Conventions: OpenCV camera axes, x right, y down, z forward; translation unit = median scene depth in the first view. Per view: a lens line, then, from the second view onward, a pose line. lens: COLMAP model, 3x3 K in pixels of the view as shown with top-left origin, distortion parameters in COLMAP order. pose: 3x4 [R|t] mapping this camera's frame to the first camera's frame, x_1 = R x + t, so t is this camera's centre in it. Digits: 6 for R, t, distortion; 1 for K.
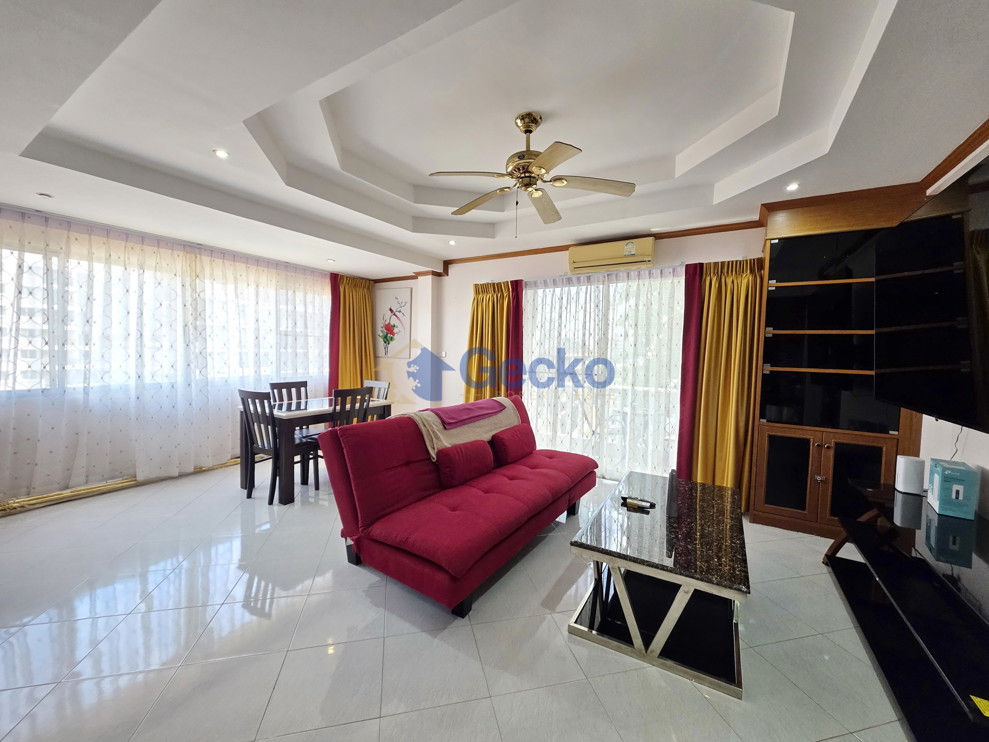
lens RADIAL K [[400.9, 0, 492.9], [0, 400.9, 371.0], [0, 0, 1]] dist [0.001604, -0.000179]
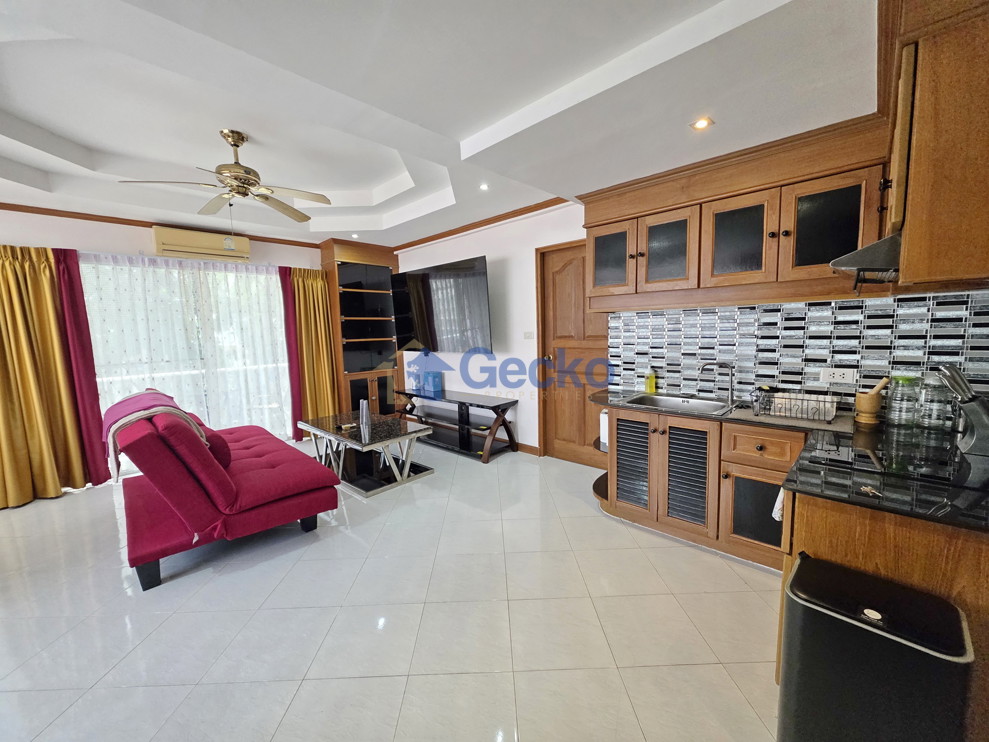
lens RADIAL K [[400.9, 0, 490.2], [0, 400.9, 374.0], [0, 0, 1]] dist [0.001604, -0.000179]
pose [[0.216406, -0.134217, 0.967034, -0.697859], [0.081291, 0.989543, 0.119150, -0.015873], [-0.972913, 0.052827, 0.225053, 0.044660]]
